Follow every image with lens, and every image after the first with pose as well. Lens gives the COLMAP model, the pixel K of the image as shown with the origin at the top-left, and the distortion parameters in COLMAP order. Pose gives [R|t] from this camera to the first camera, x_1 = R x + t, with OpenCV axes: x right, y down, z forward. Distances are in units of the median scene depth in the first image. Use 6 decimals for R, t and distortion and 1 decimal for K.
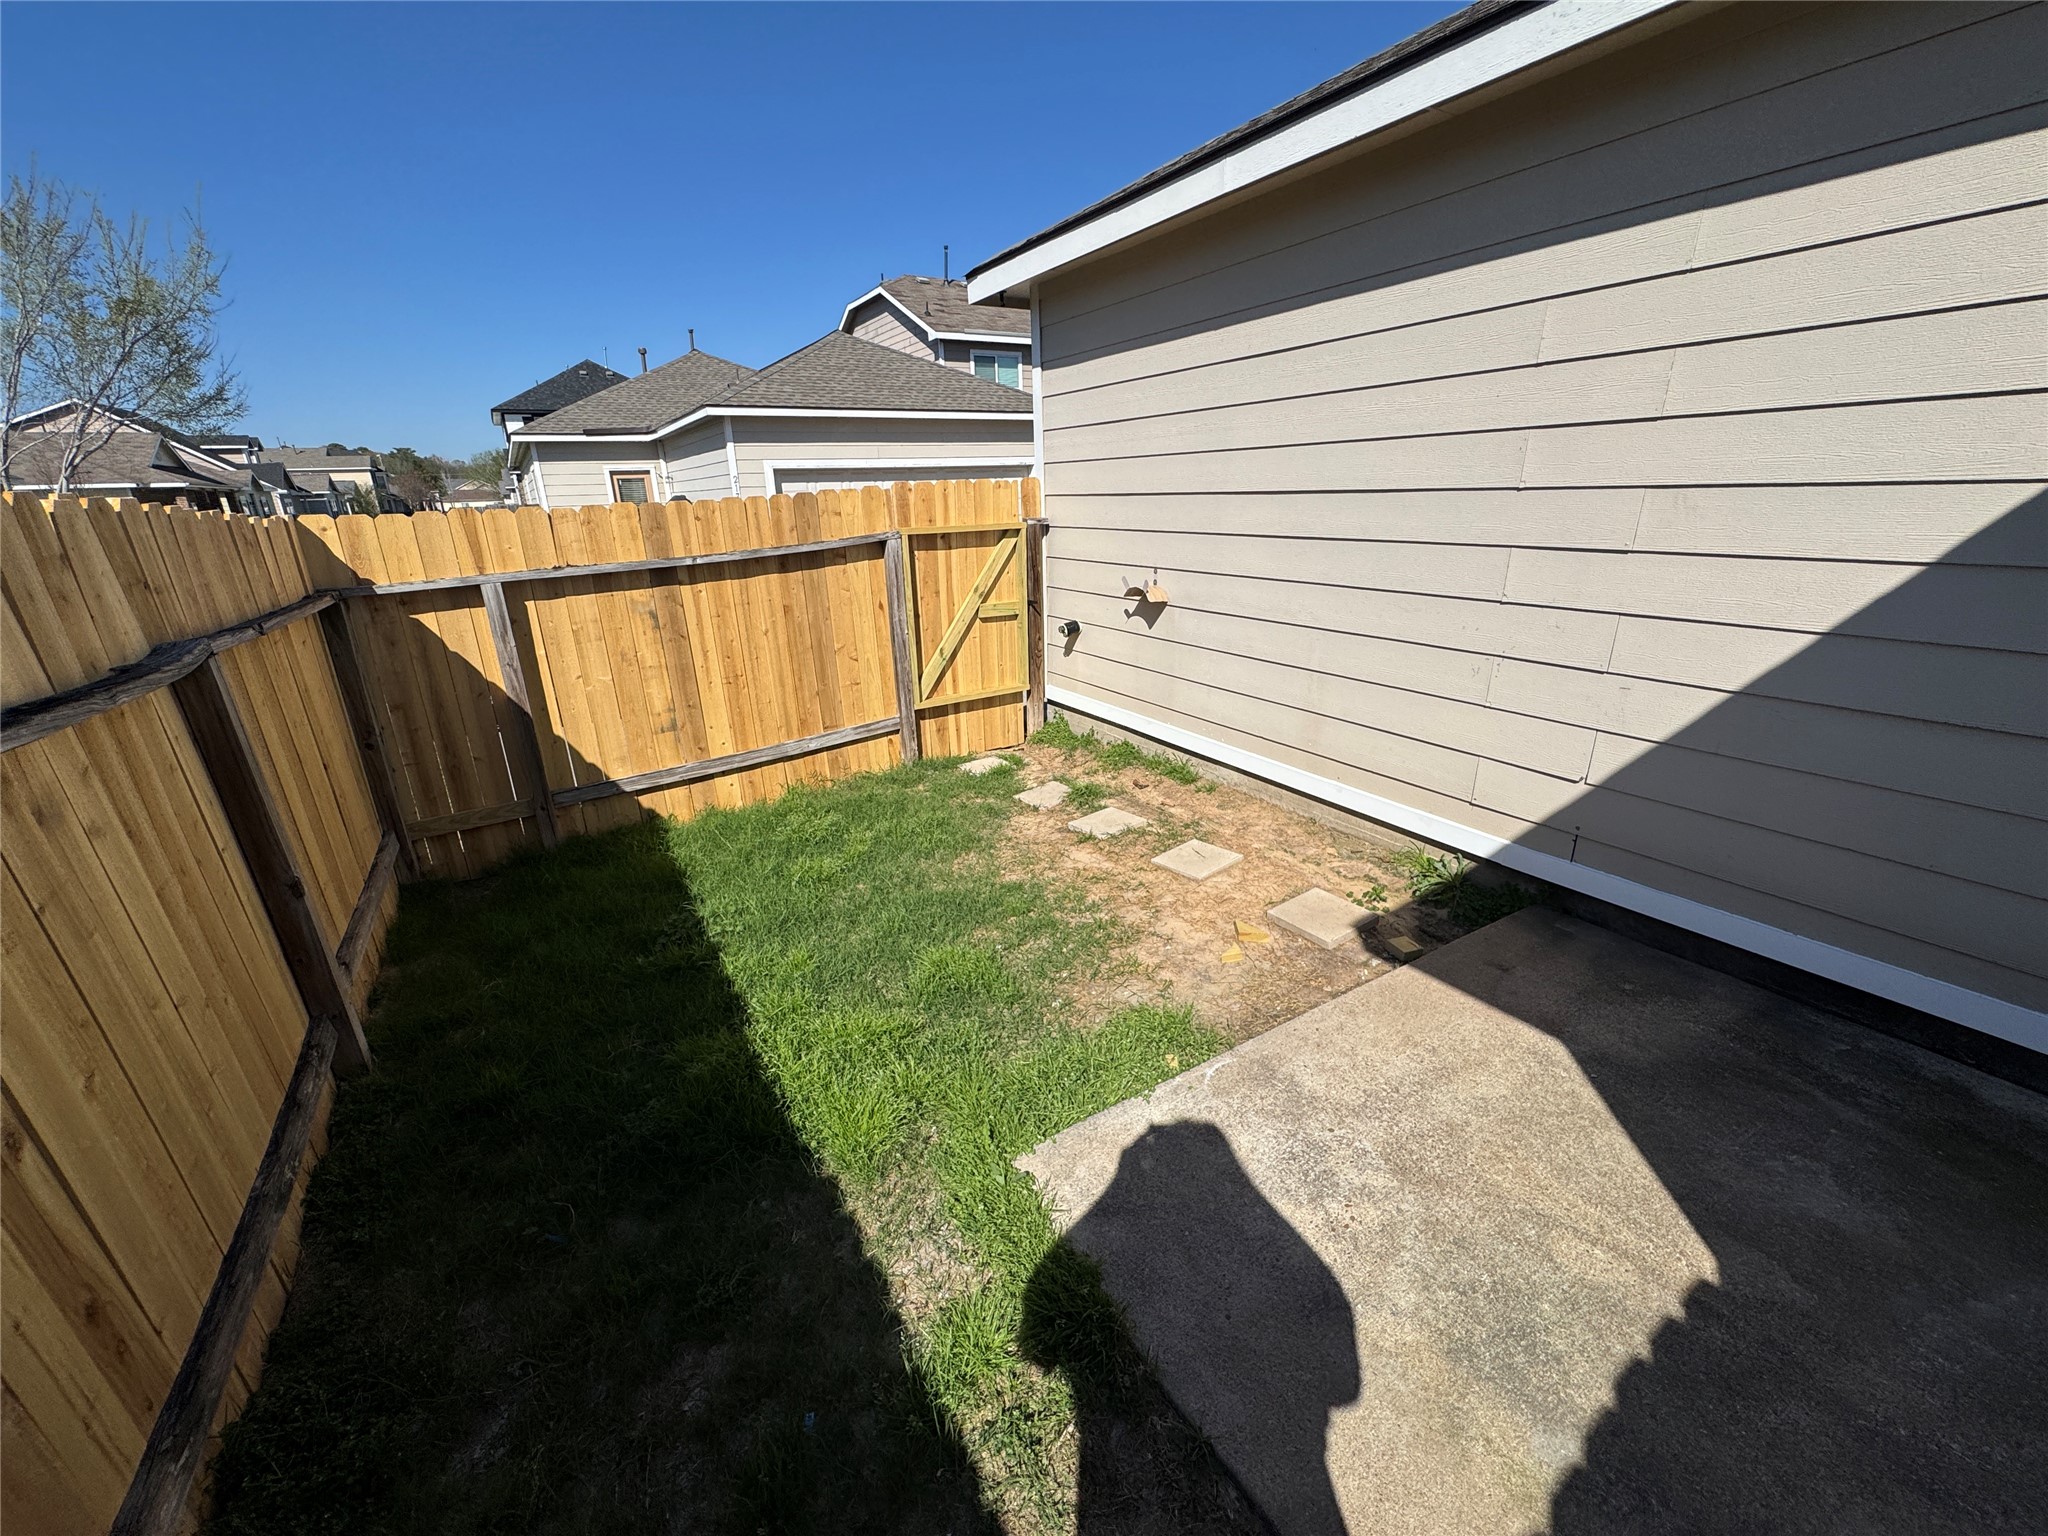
lens RADIAL K [[817.3, 0, 1022.5], [0, 817.3, 757.2], [0, 0, 1]] dist [-0.004081, 0.000600]
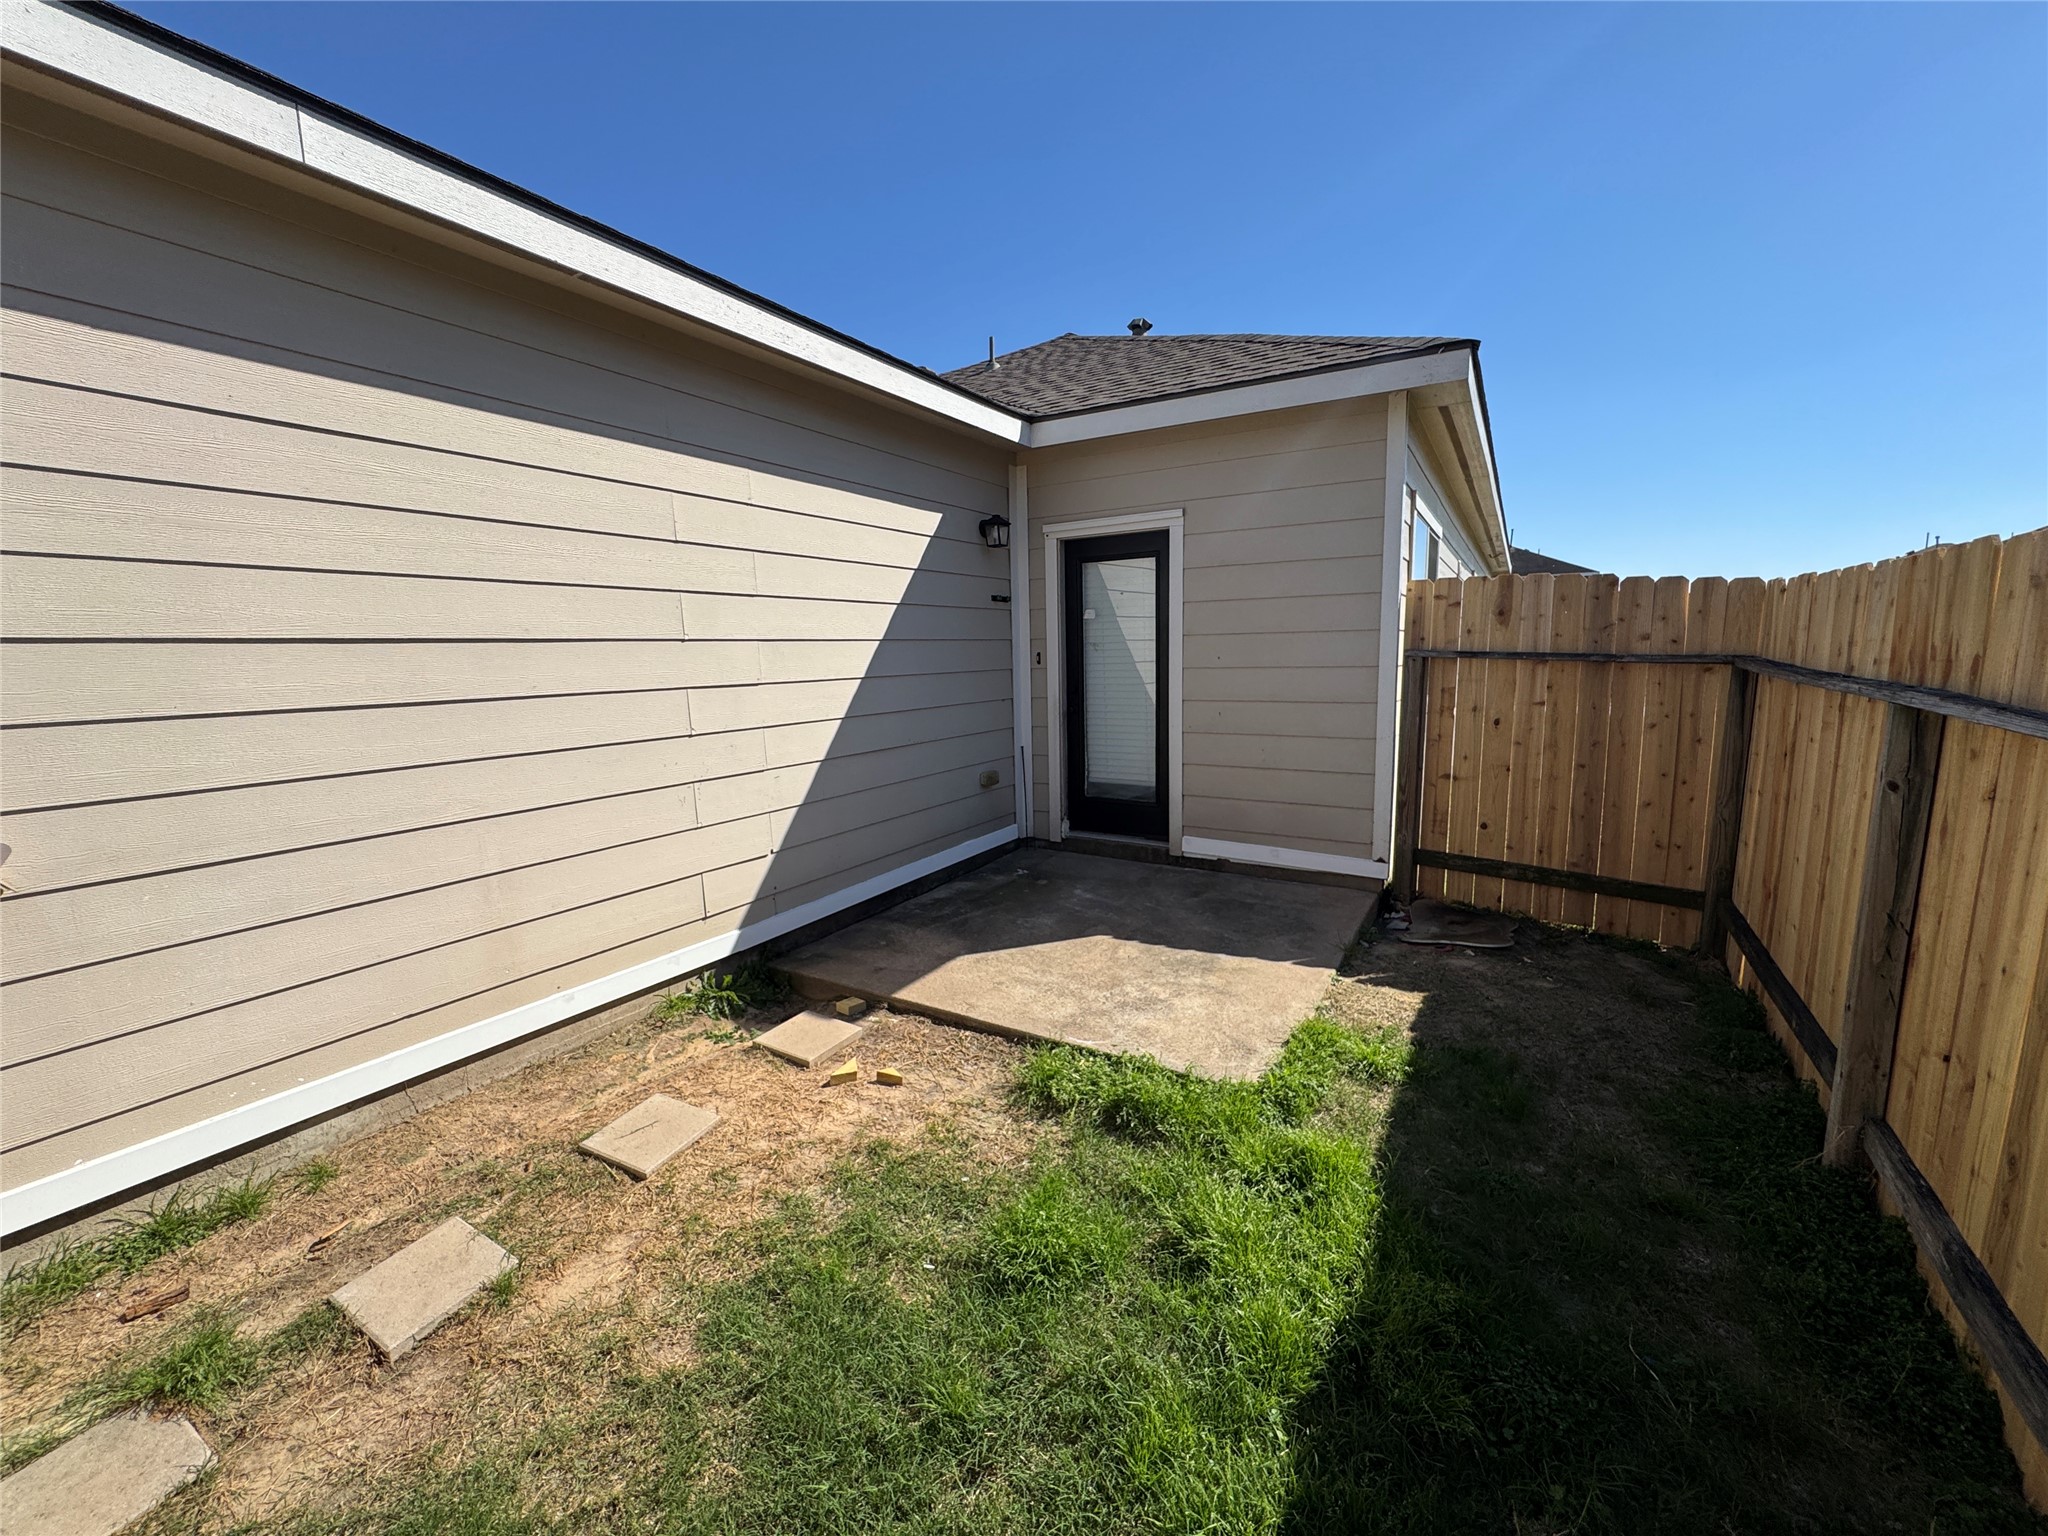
lens RADIAL K [[817.3, 0, 1016.1], [0, 817.3, 771.2], [0, 0, 1]] dist [-0.004081, 0.000600]
pose [[-0.452320, -0.087921, 0.887511, -0.454969], [0.315444, 0.915033, 0.251414, -0.205981], [-0.834207, 0.393680, -0.386154, 0.771490]]
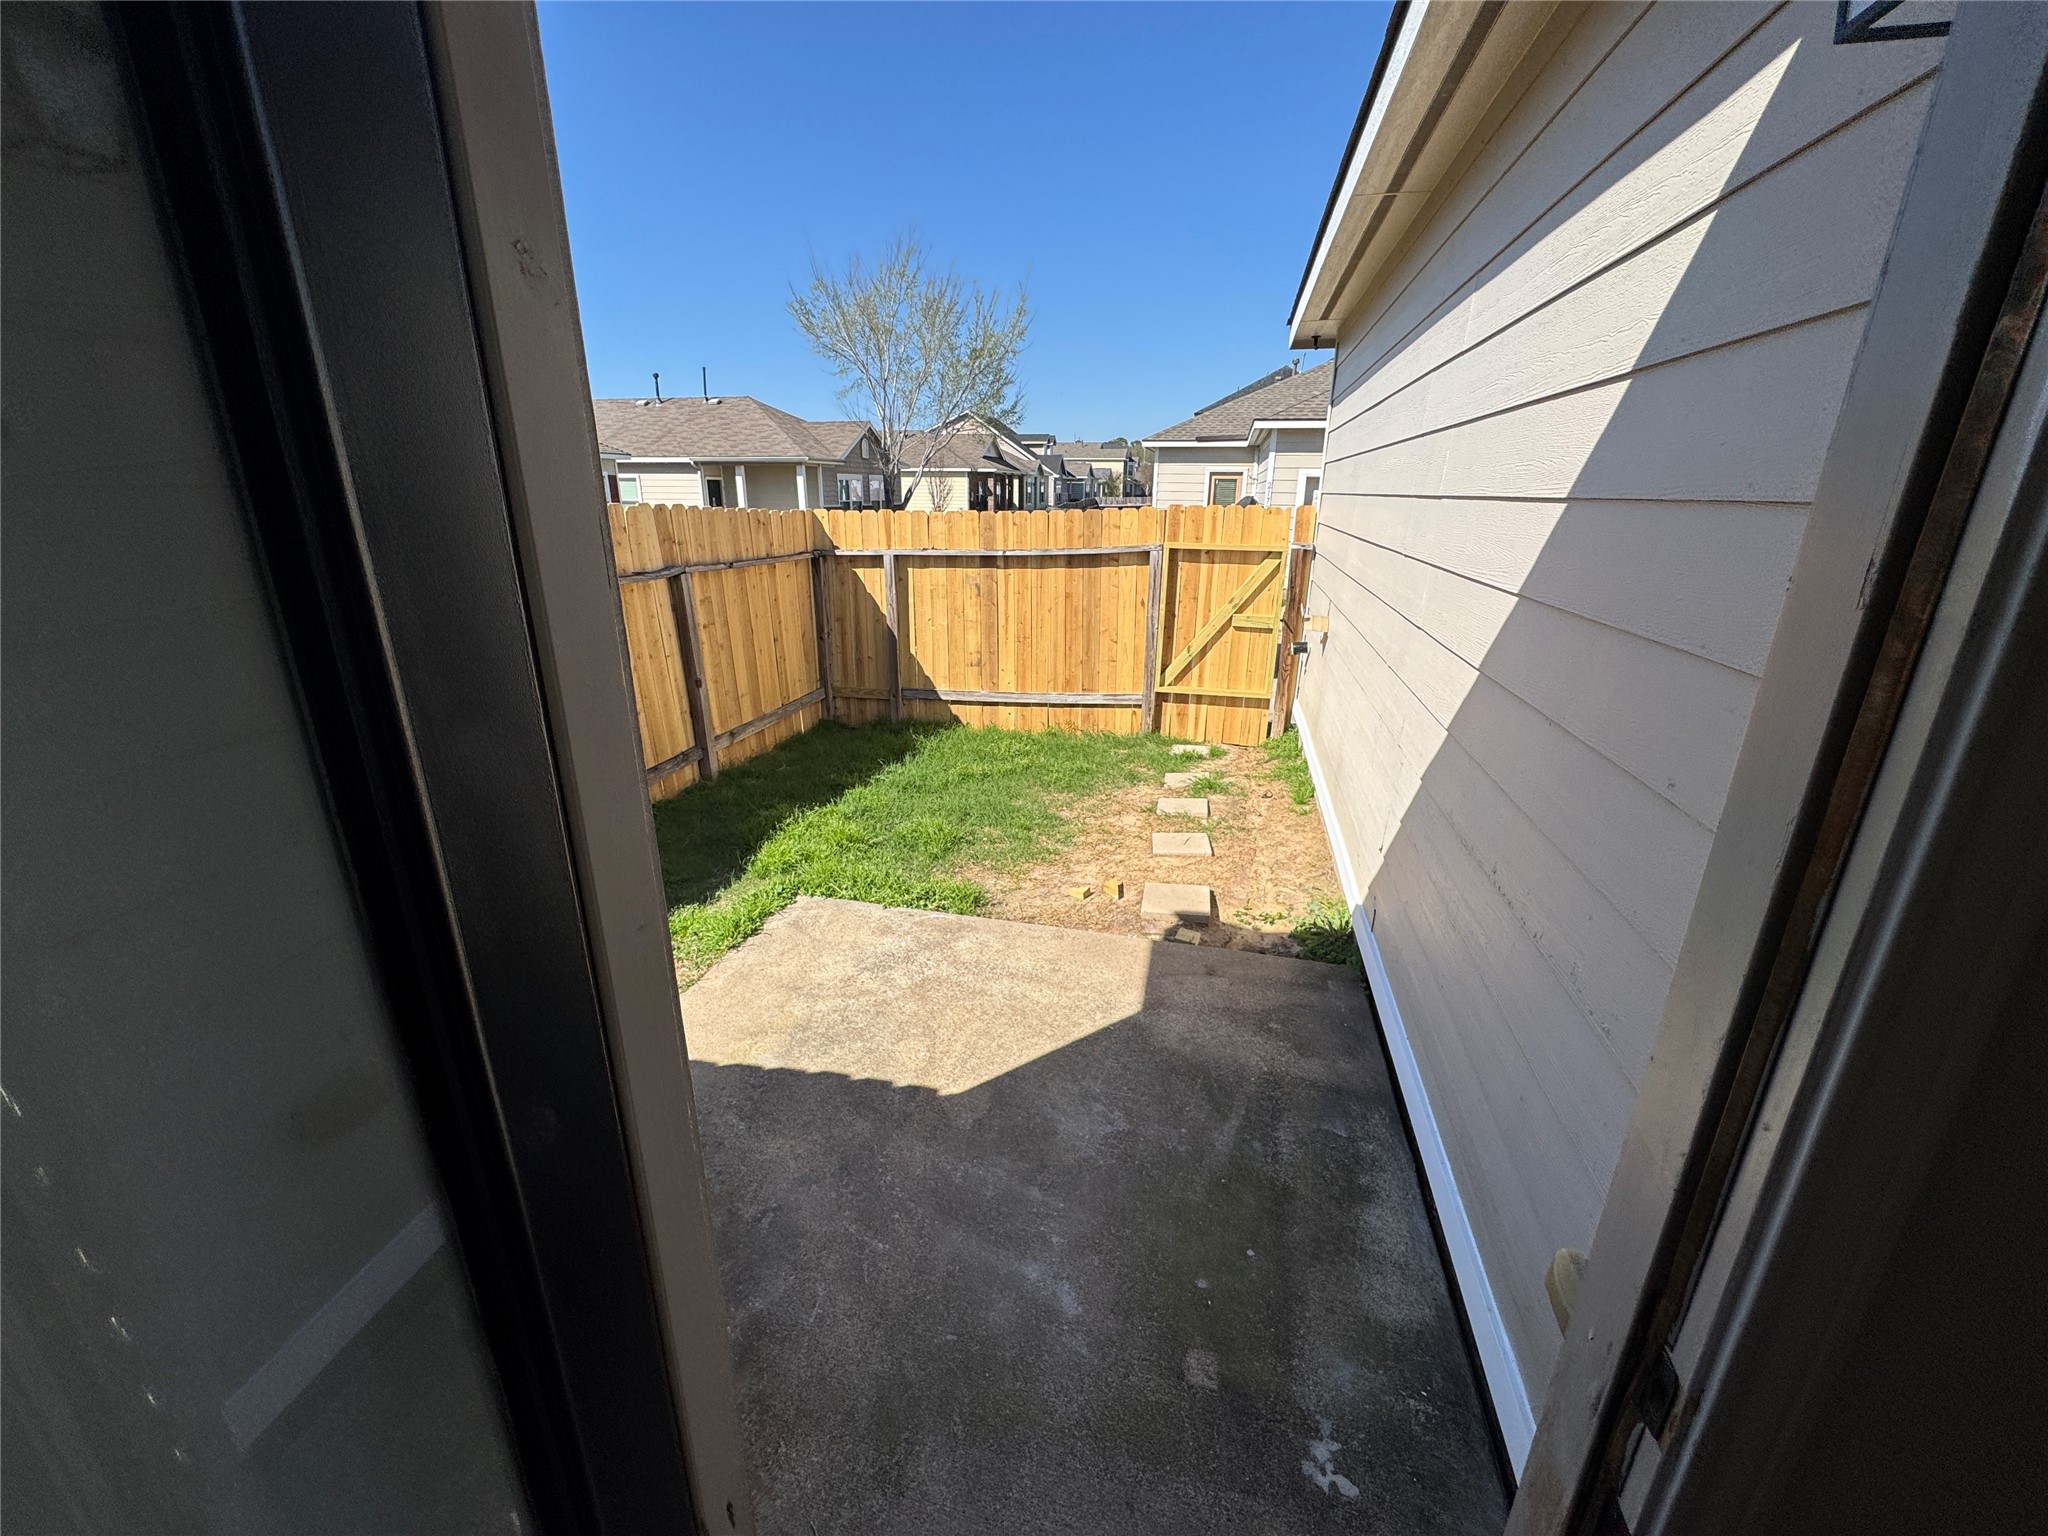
lens RADIAL K [[817.3, 0, 1033.5], [0, 817.3, 749.4], [0, 0, 1]] dist [-0.004081, 0.000600]
pose [[0.719231, 0.247352, -0.649248, 0.682365], [-0.248673, 0.964220, 0.091873, -0.052391], [0.648743, 0.095373, 0.755007, -0.026958]]
